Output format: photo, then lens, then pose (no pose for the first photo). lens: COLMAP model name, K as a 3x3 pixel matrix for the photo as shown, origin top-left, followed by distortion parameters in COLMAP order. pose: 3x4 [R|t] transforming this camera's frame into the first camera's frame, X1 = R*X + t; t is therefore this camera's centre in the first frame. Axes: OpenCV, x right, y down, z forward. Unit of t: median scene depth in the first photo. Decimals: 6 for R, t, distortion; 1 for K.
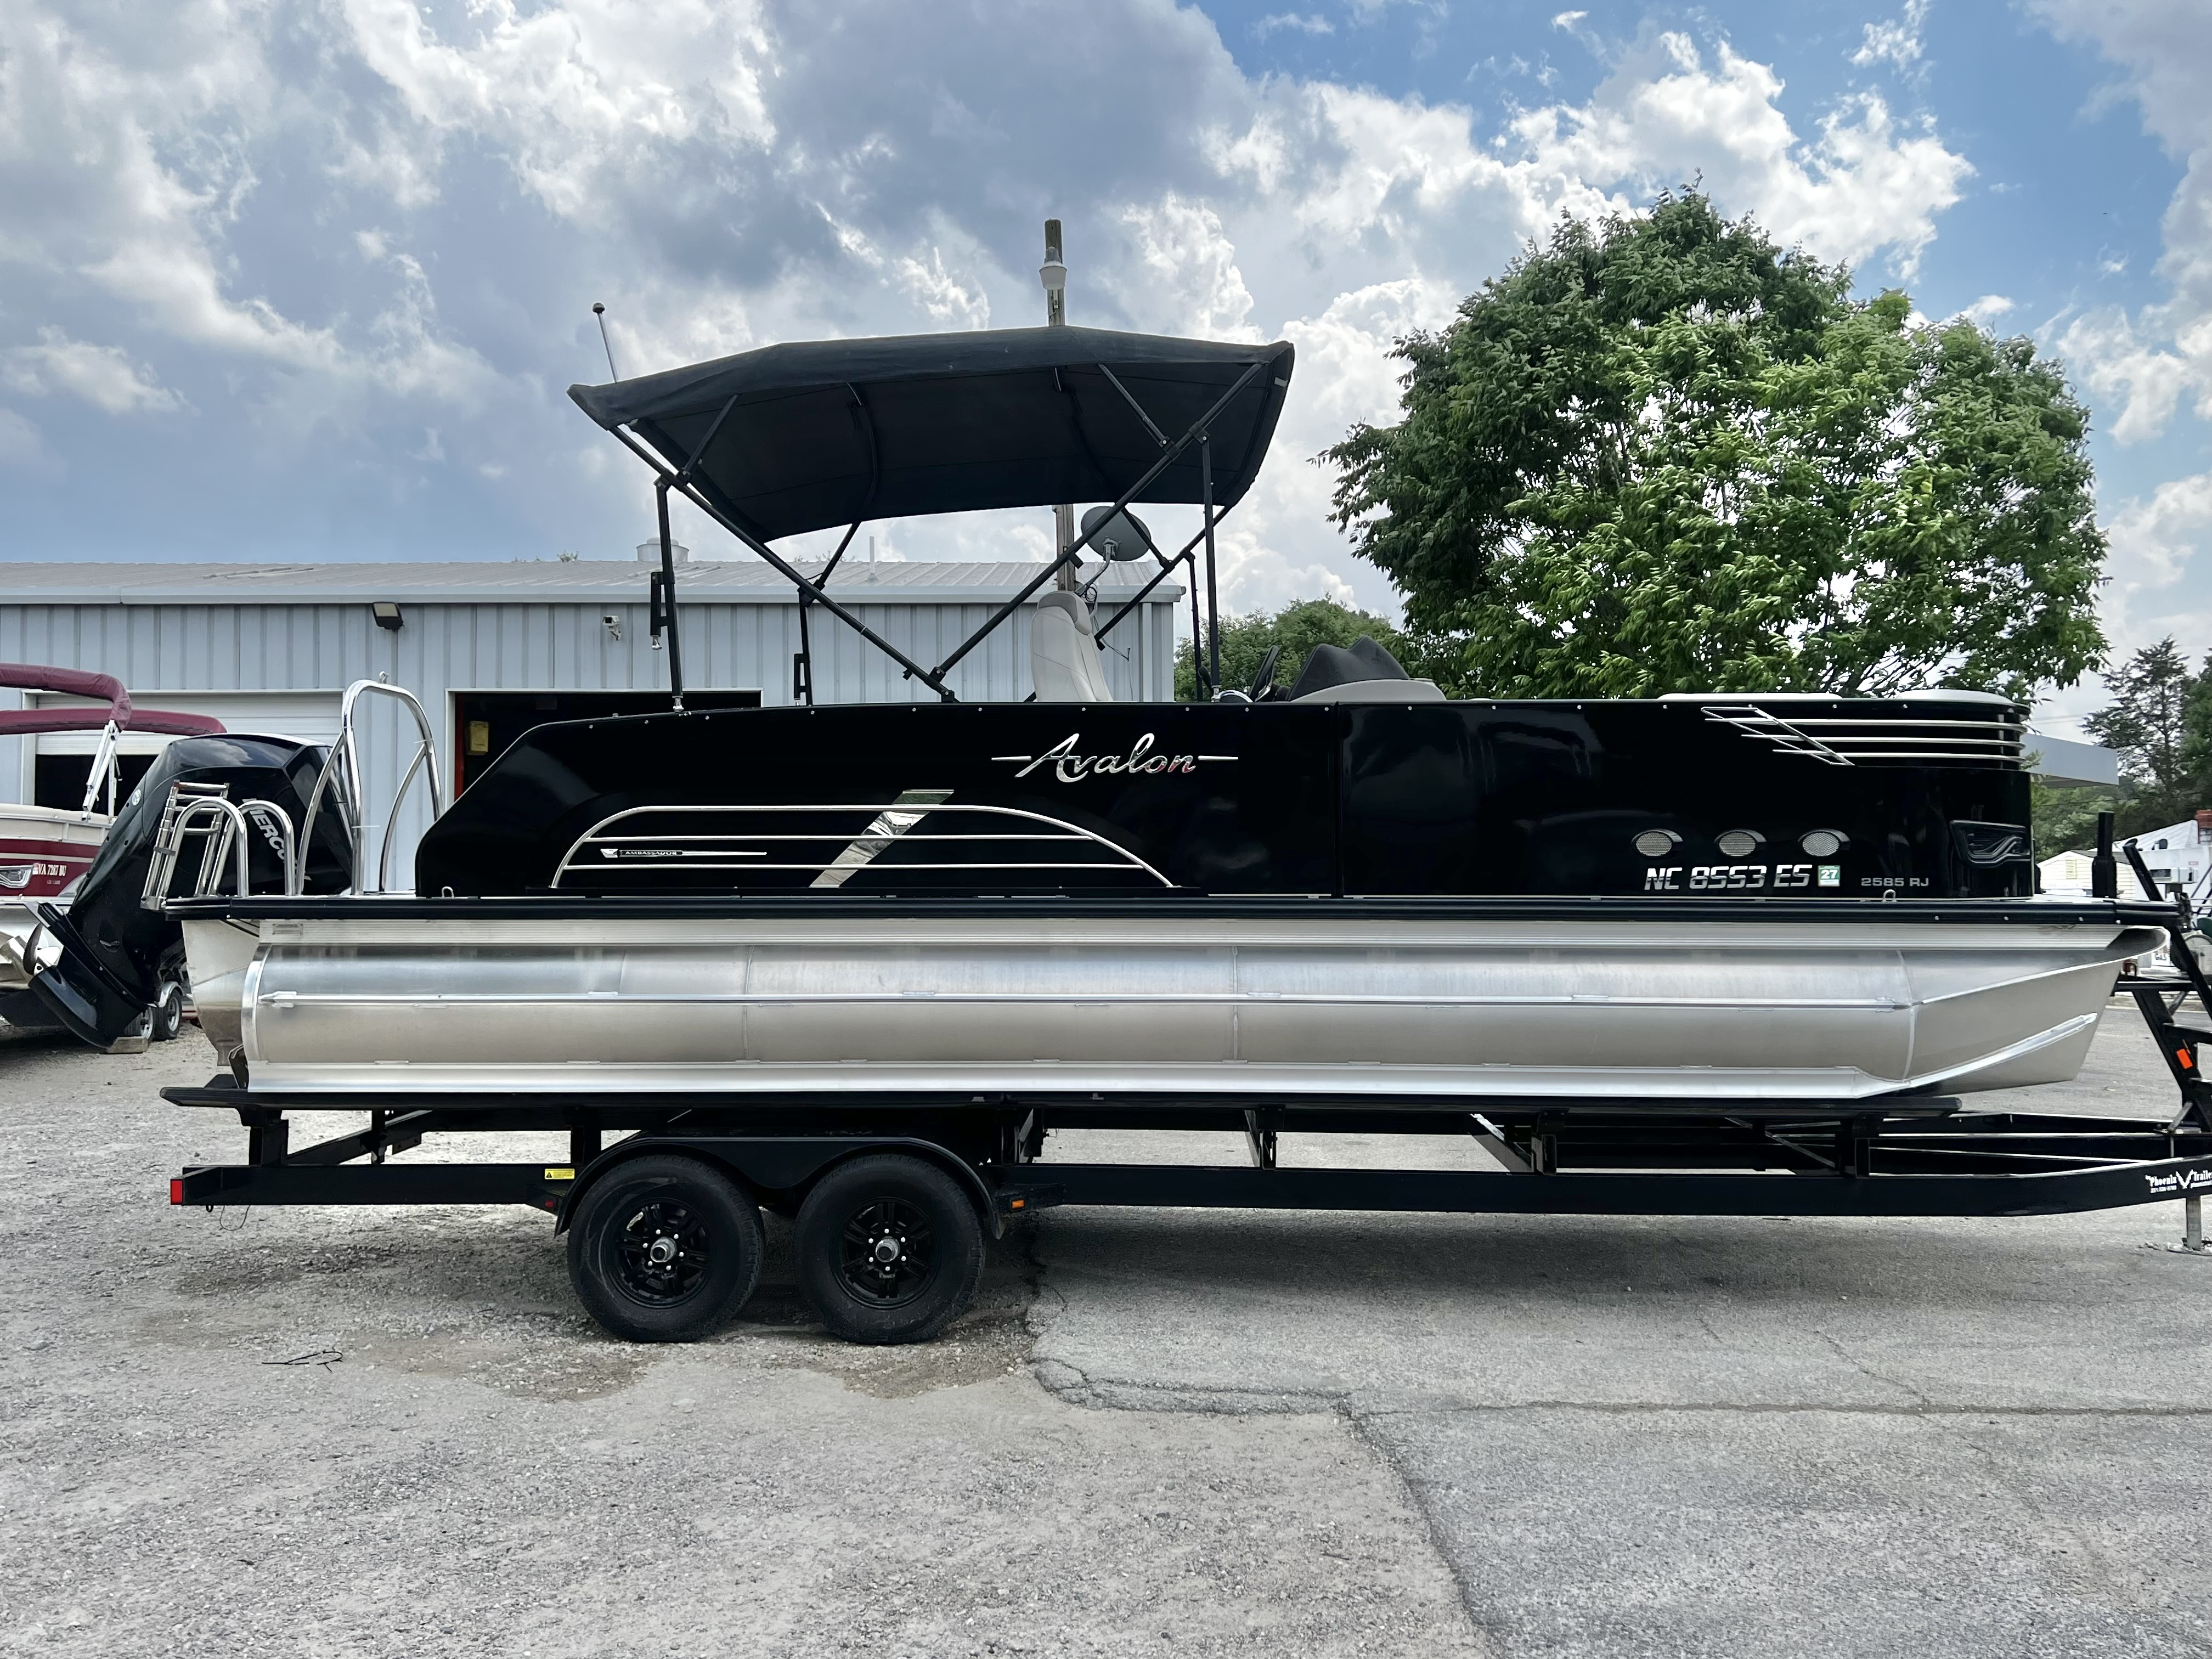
lens RADIAL K [[1787.0, 0, 1106.0], [0, 1787.0, 829.5], [0, 0, 1]] dist [0.031086, -0.005058]
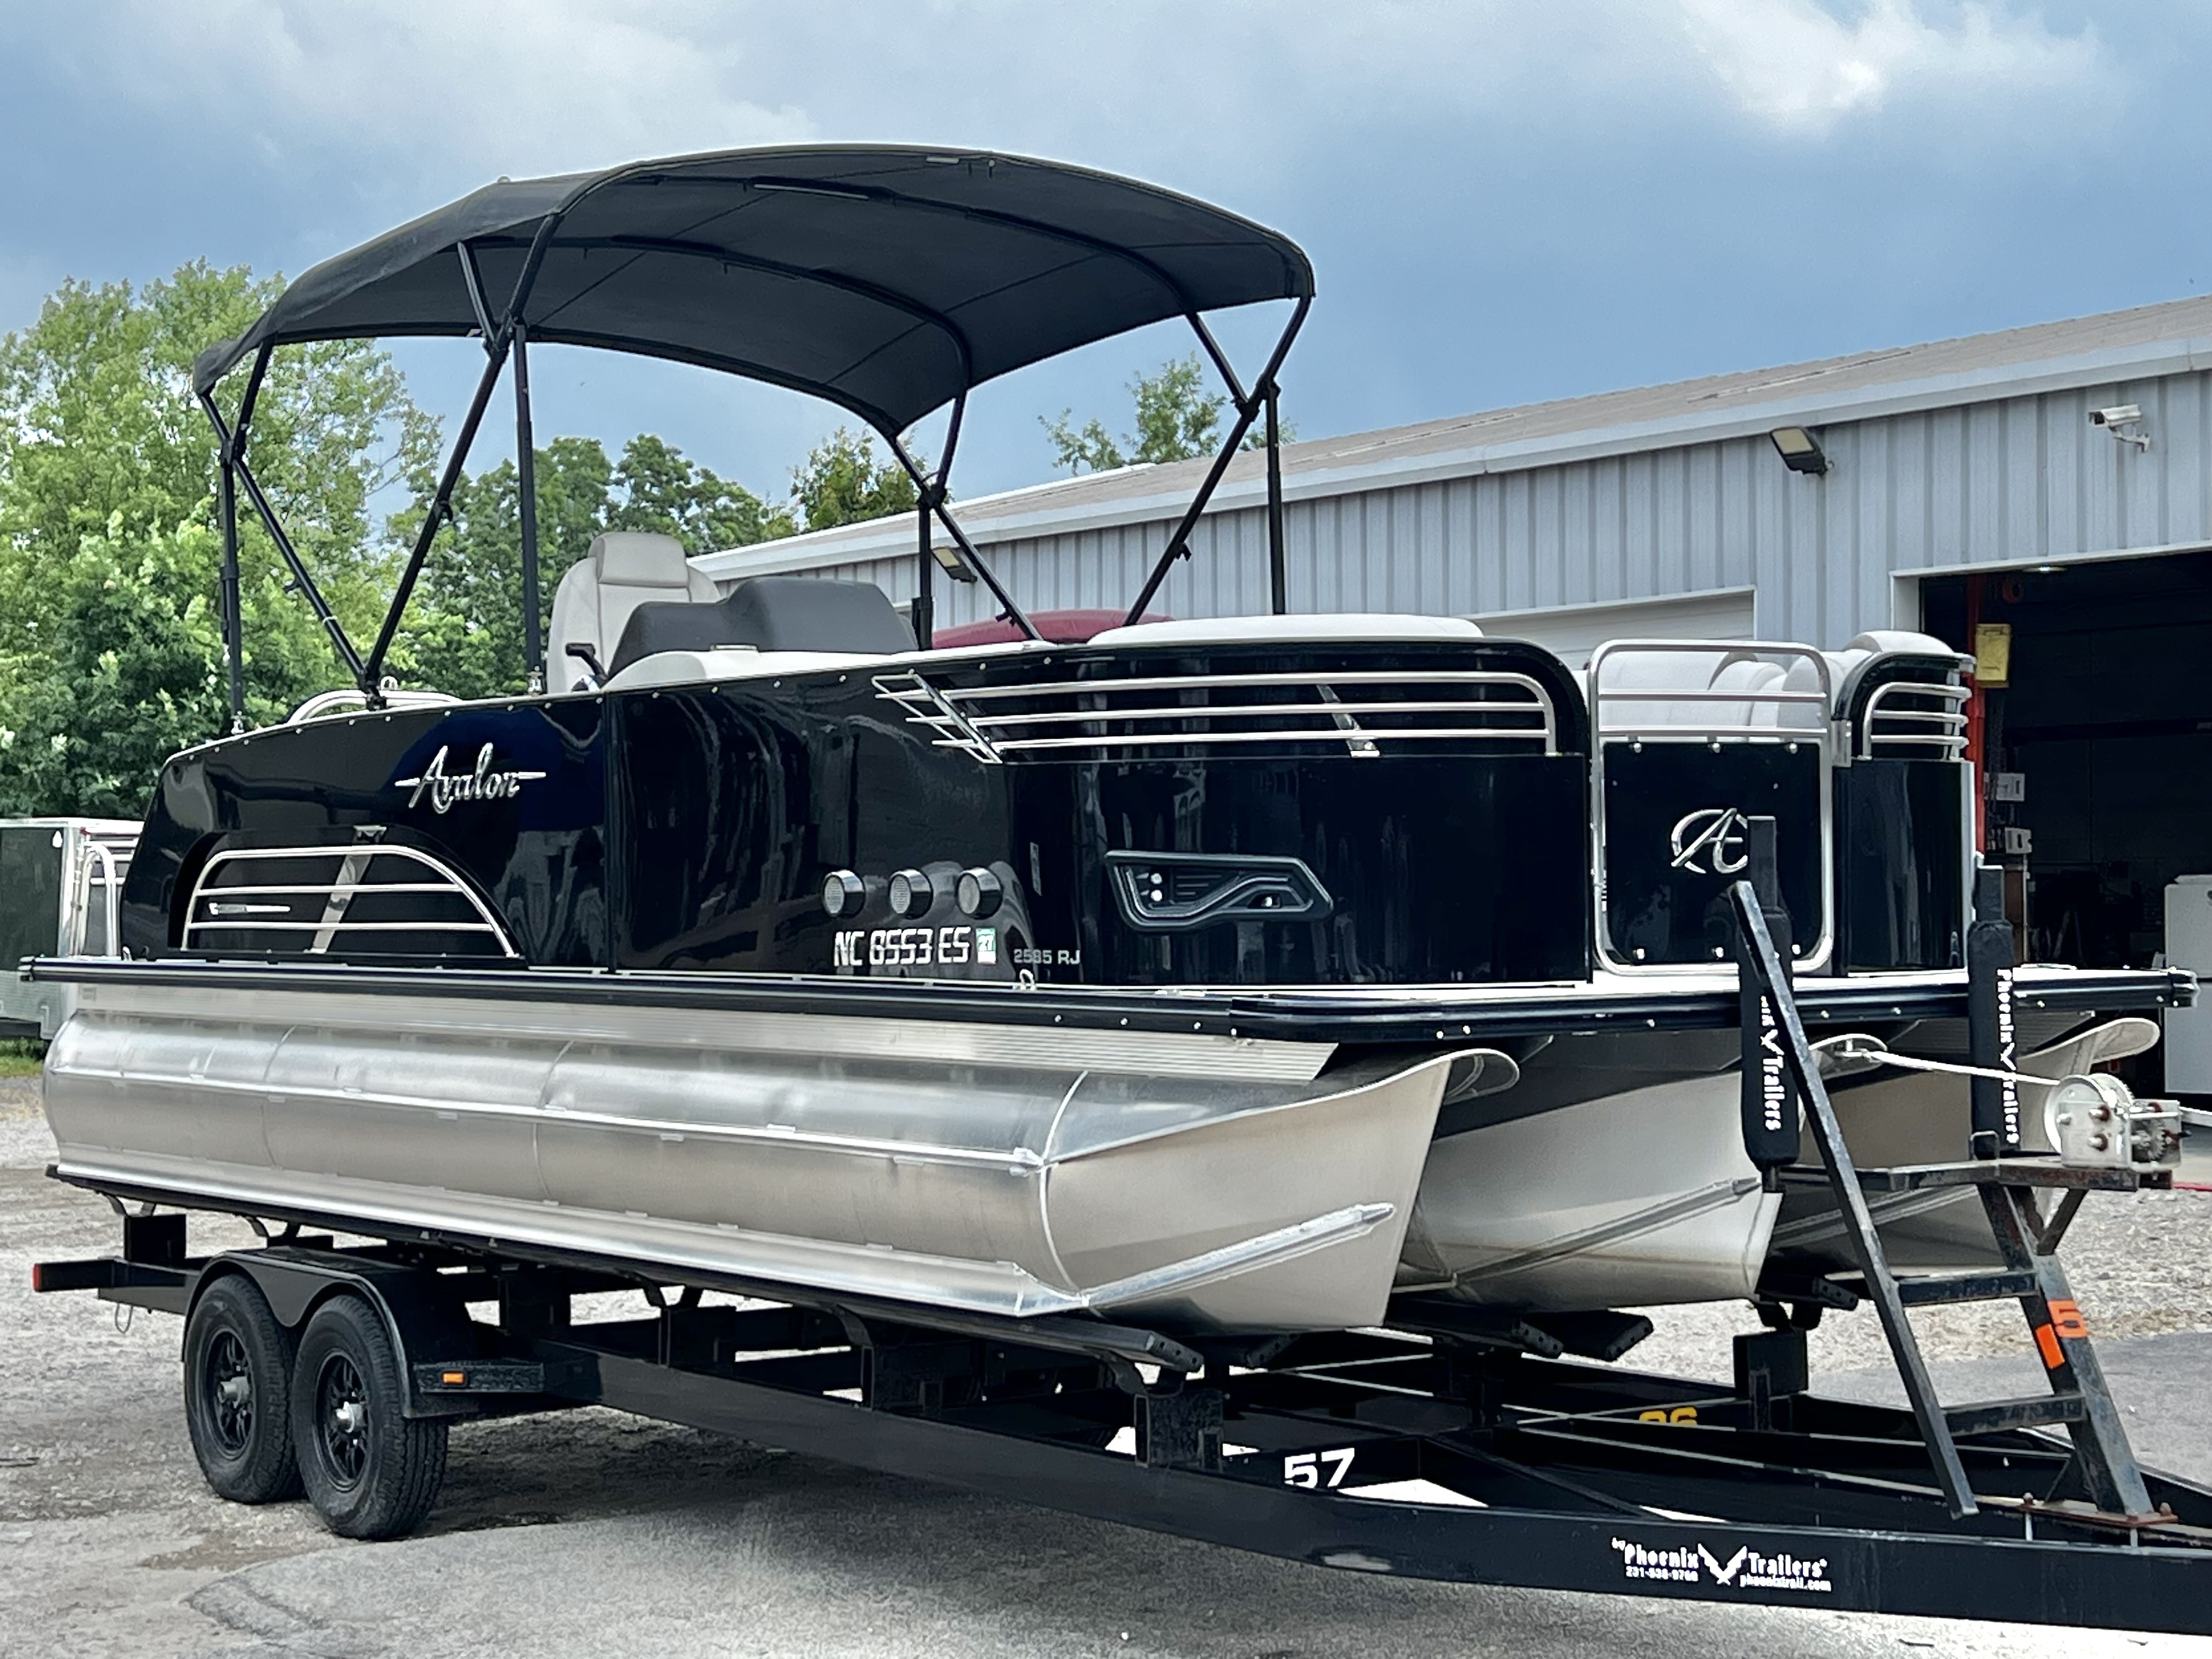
lens RADIAL K [[4016.2, 0, 1106.0], [0, 4016.2, 829.5], [0, 0, 1]] dist [0.040481, 2.787915]
pose [[0.597763, -0.015074, -0.801531, 1.490893], [0.022546, 0.999744, -0.001987, -0.009724], [0.801355, -0.016883, 0.597950, 0.217935]]
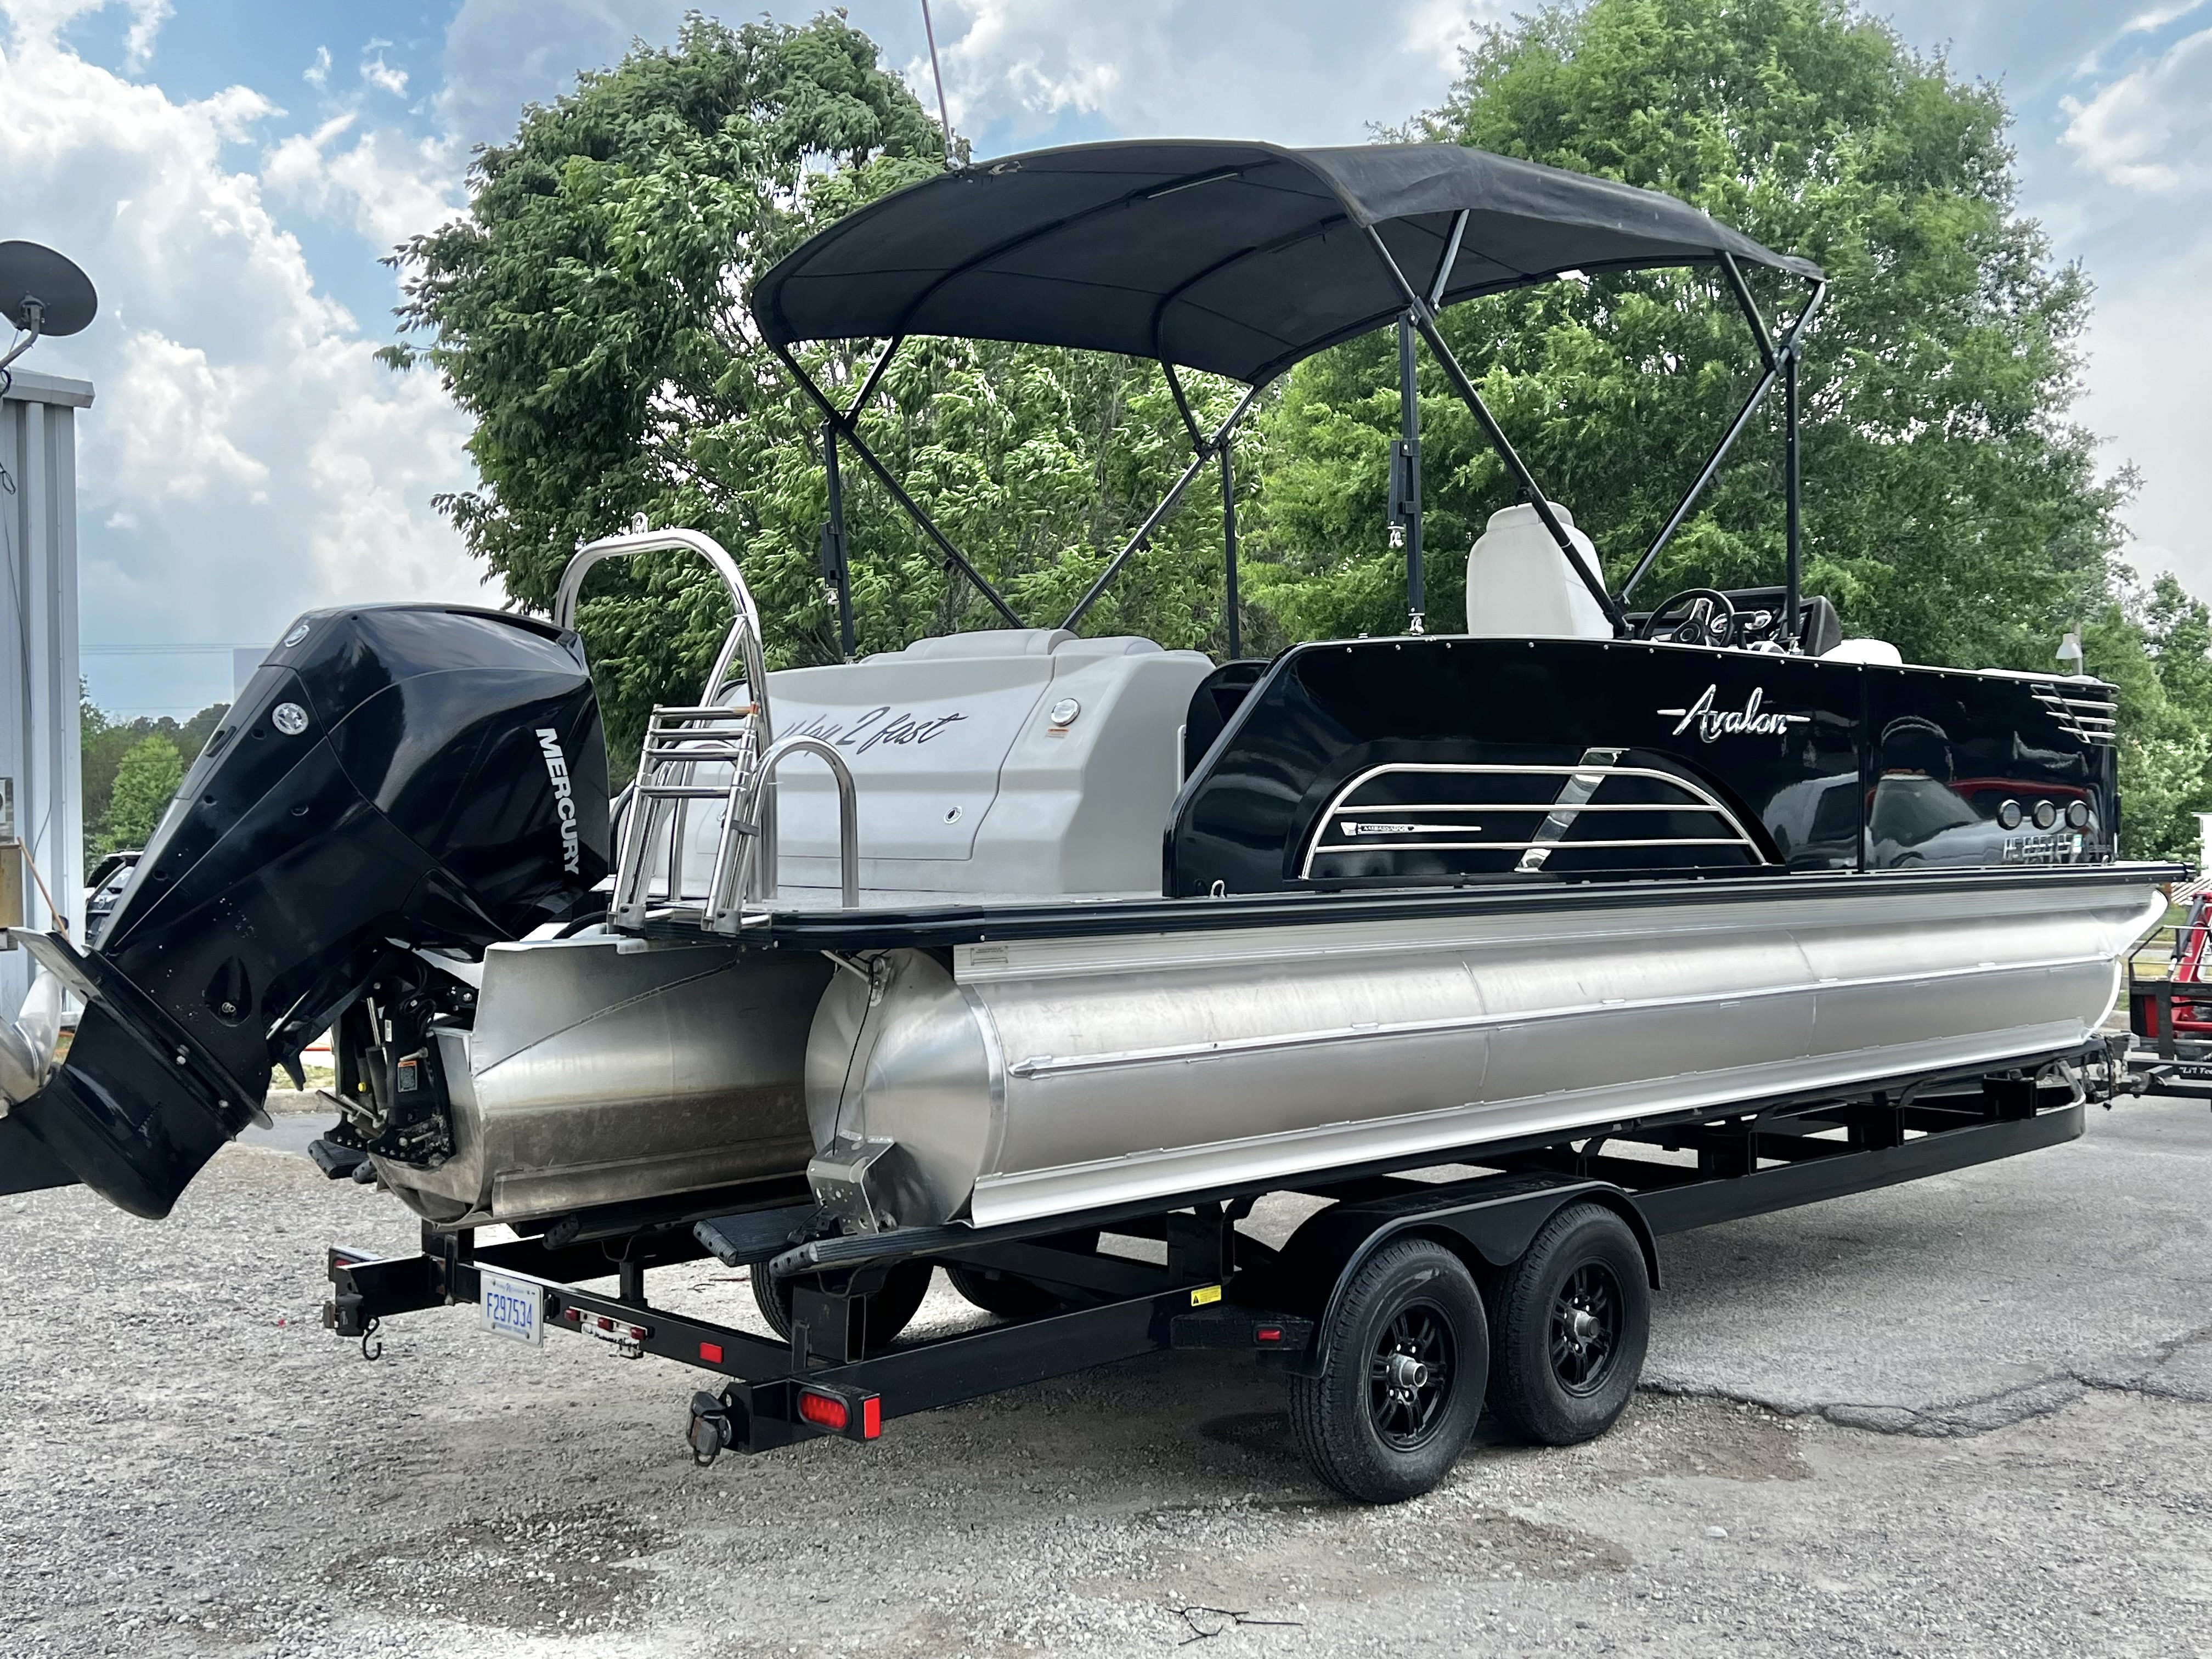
lens RADIAL K [[2327.7, 0, 1106.0], [0, 2327.7, 829.5], [0, 0, 1]] dist [0.013255, -0.000865]
pose [[0.685617, -0.004582, 0.727948, -1.025575], [-0.010555, 0.999812, 0.016234, 0.000335], [-0.727885, -0.018814, 0.685441, 0.448215]]
